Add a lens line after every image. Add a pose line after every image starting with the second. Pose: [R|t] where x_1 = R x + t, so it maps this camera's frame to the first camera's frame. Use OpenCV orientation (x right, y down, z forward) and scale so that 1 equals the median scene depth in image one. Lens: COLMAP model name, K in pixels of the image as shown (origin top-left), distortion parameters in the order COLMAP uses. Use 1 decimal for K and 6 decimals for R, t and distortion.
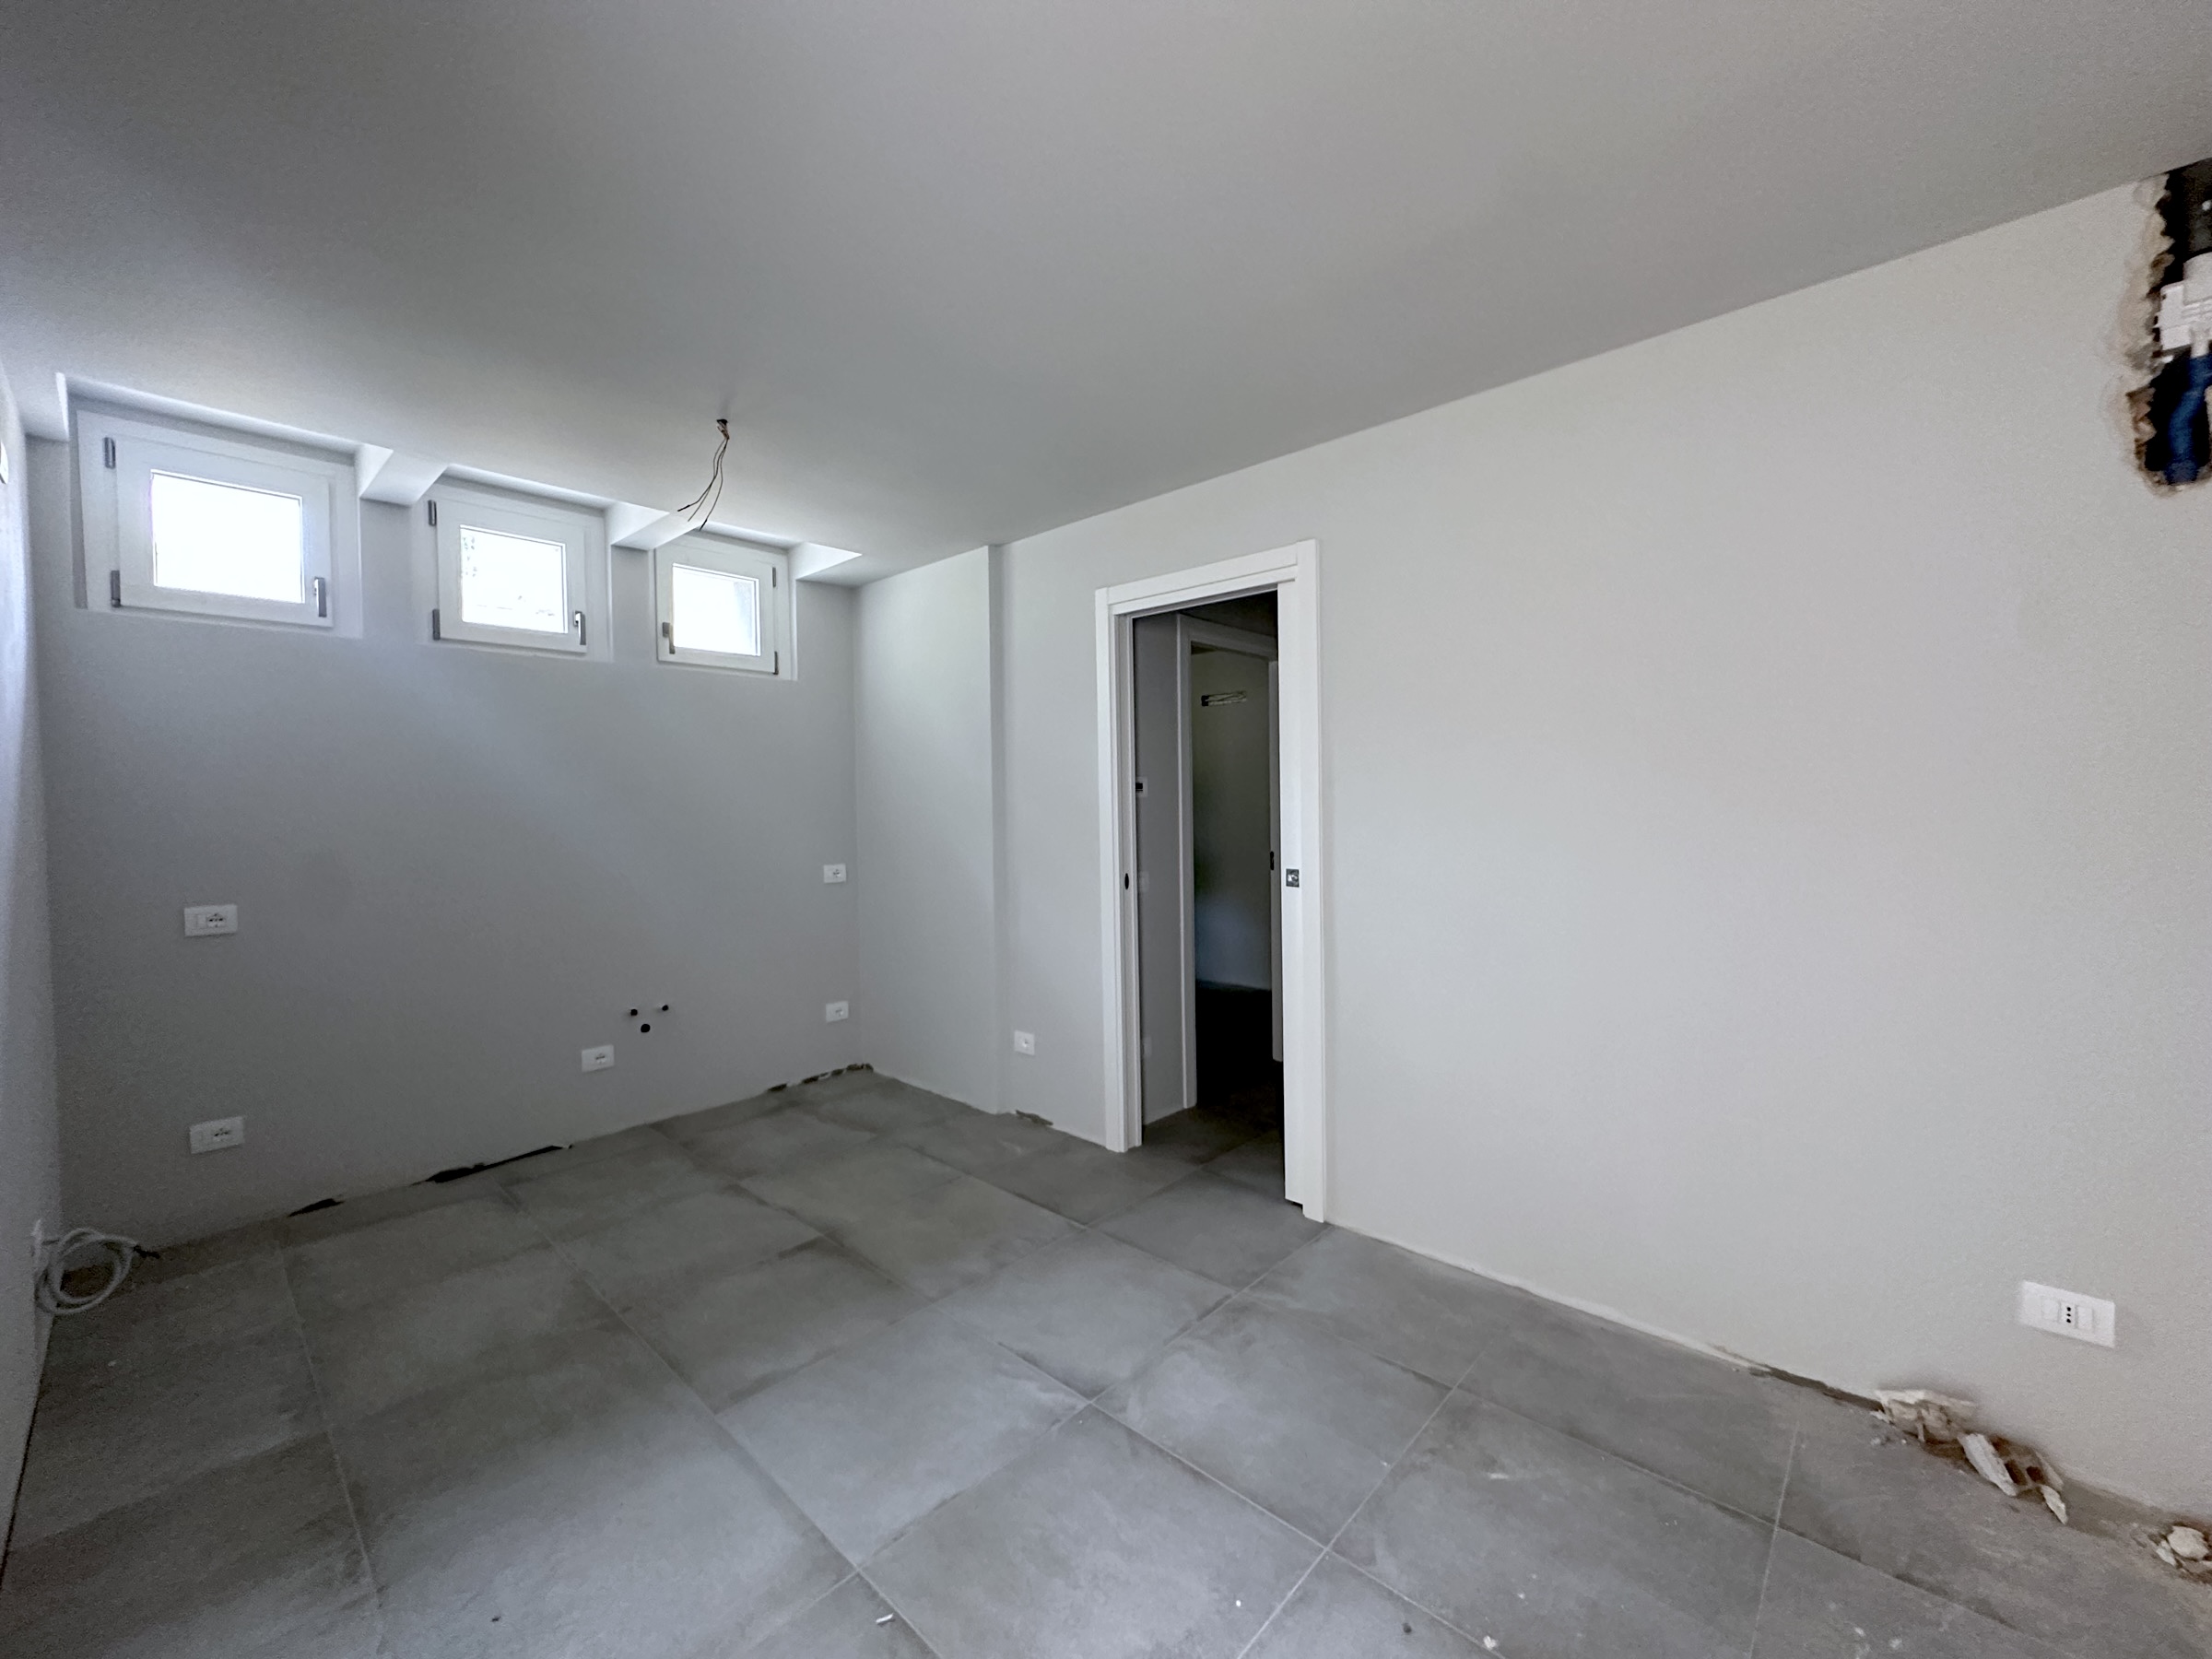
lens RADIAL K [[886.8, 0, 1104.8], [0, 886.8, 823.1], [0, 0, 1]] dist [-0.003970, 0.000781]
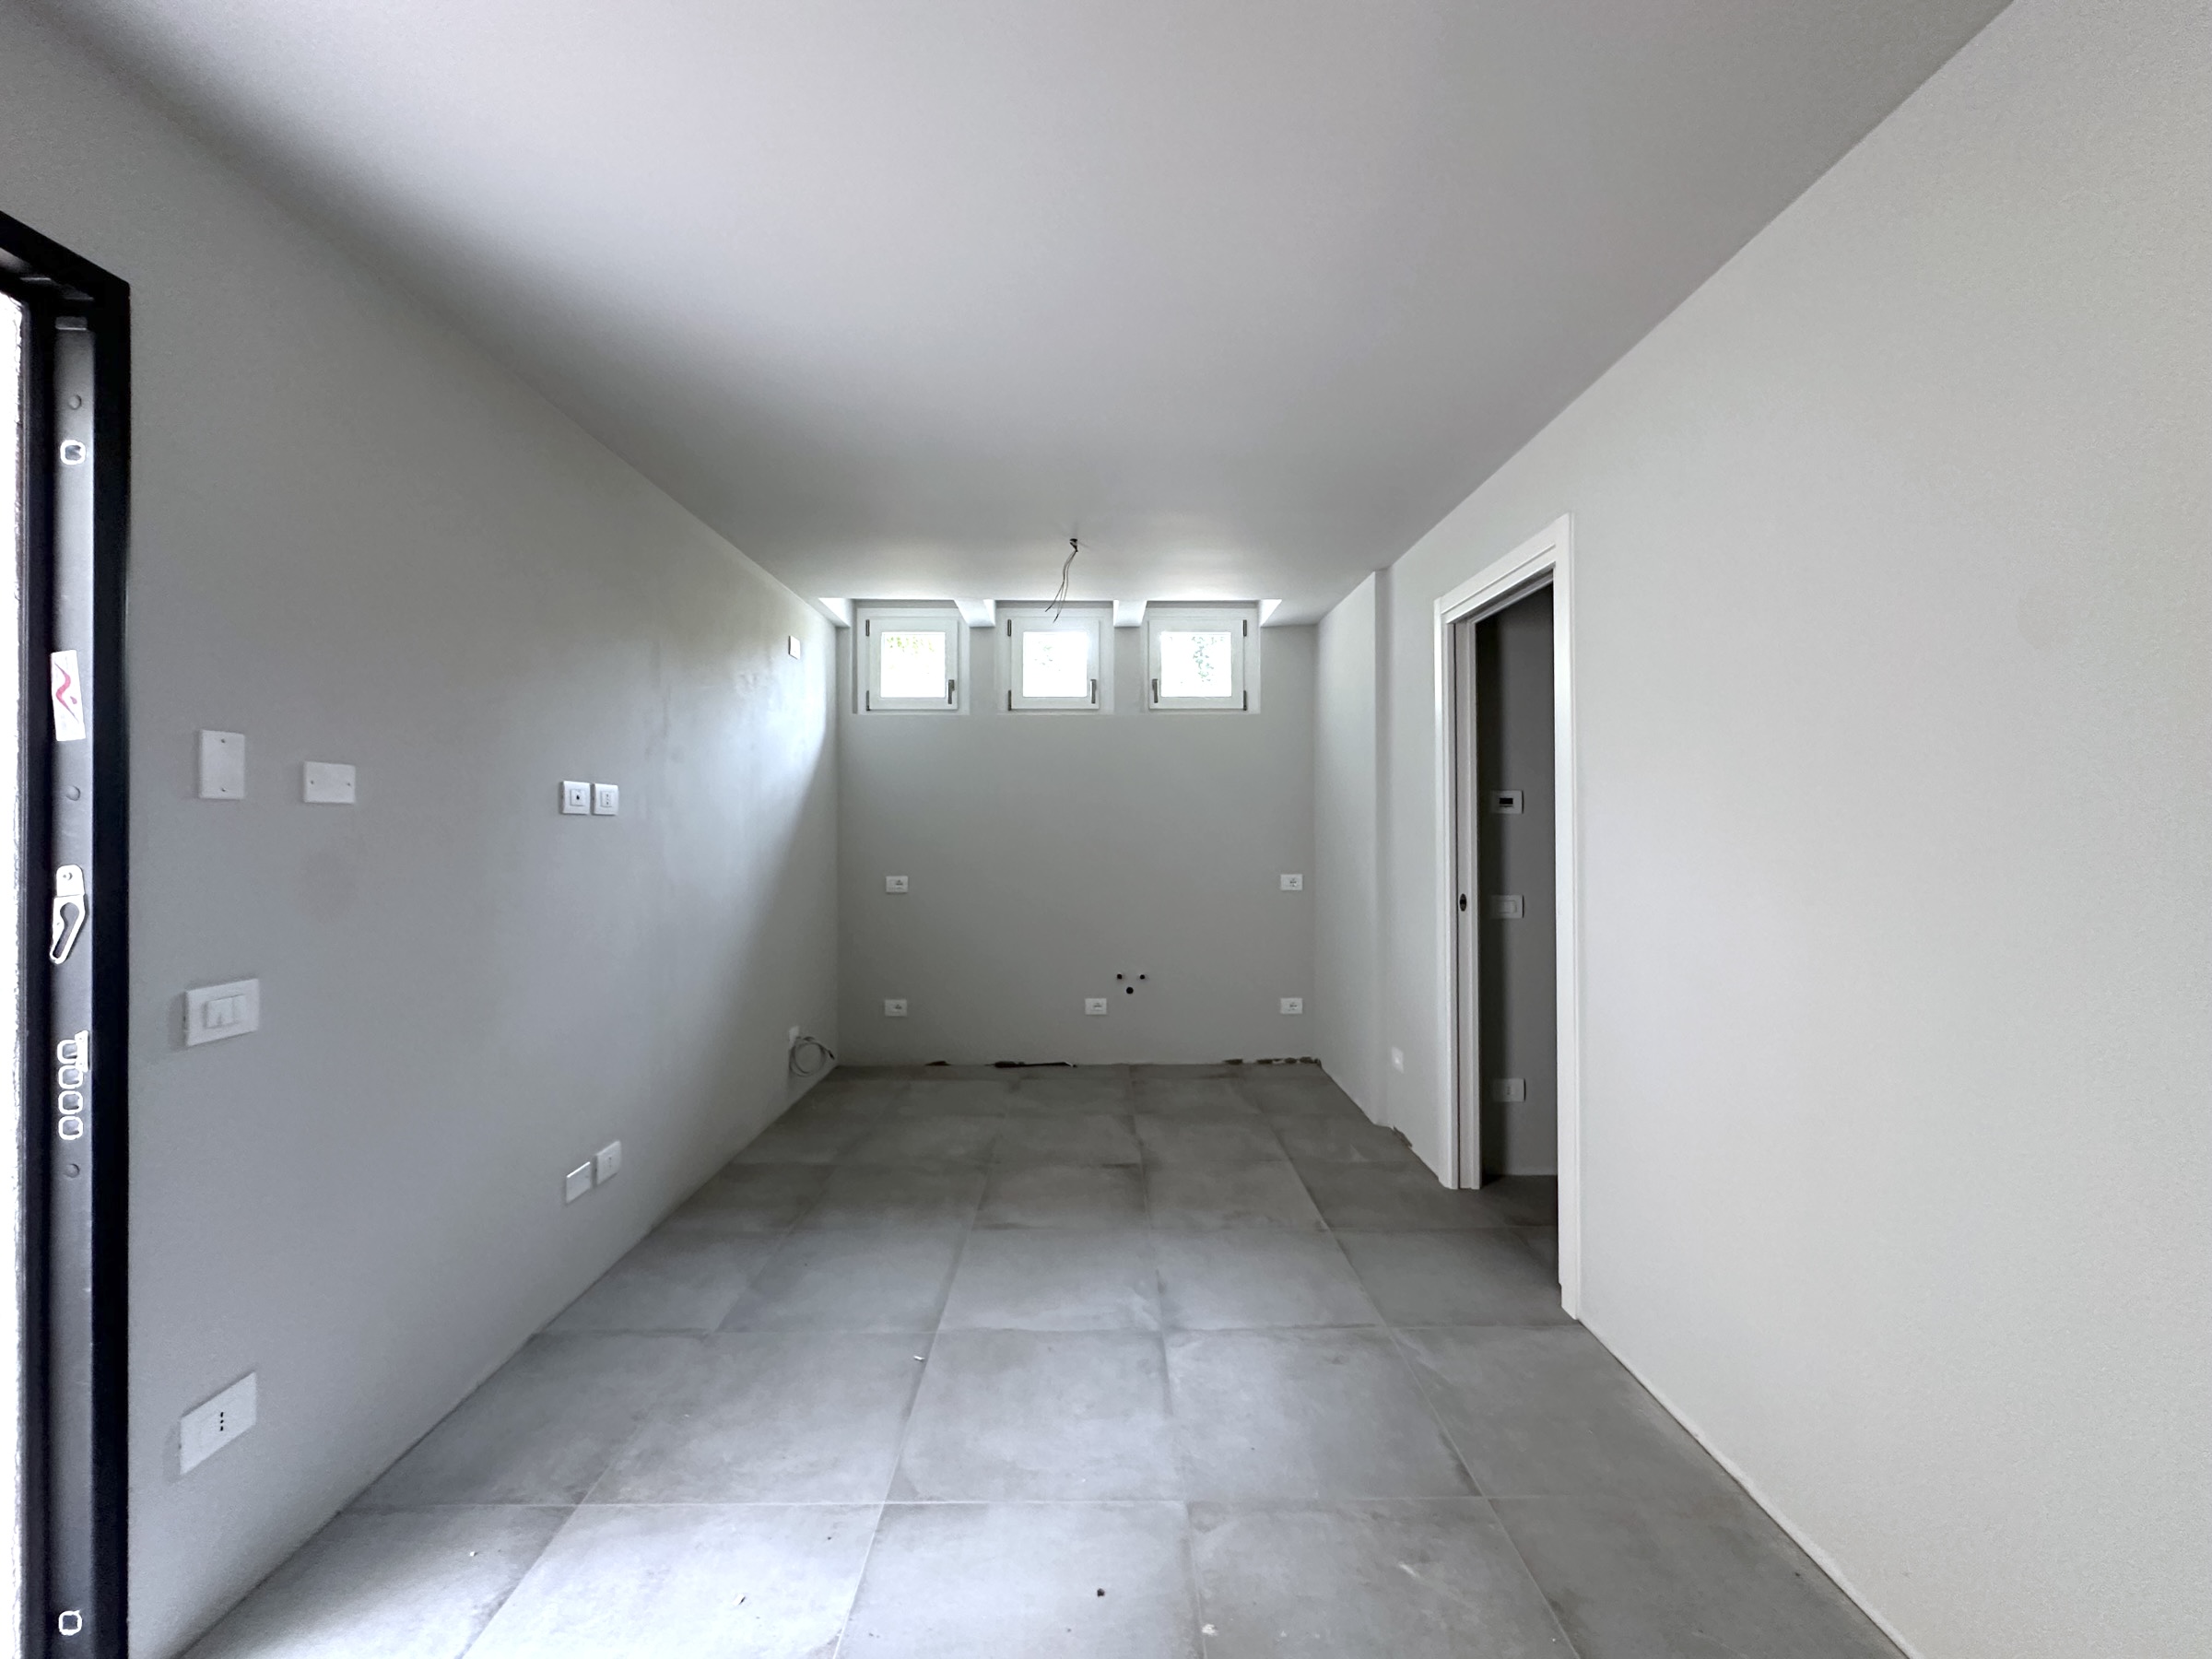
lens RADIAL K [[886.8, 0, 1104.8], [0, 886.8, 824.6], [0, 0, 1]] dist [-0.003970, 0.000781]
pose [[0.687365, 0.007513, -0.726274, 0.495115], [-0.021528, 0.999718, -0.010032, 0.000529], [0.725993, 0.022531, 0.687332, 0.081736]]
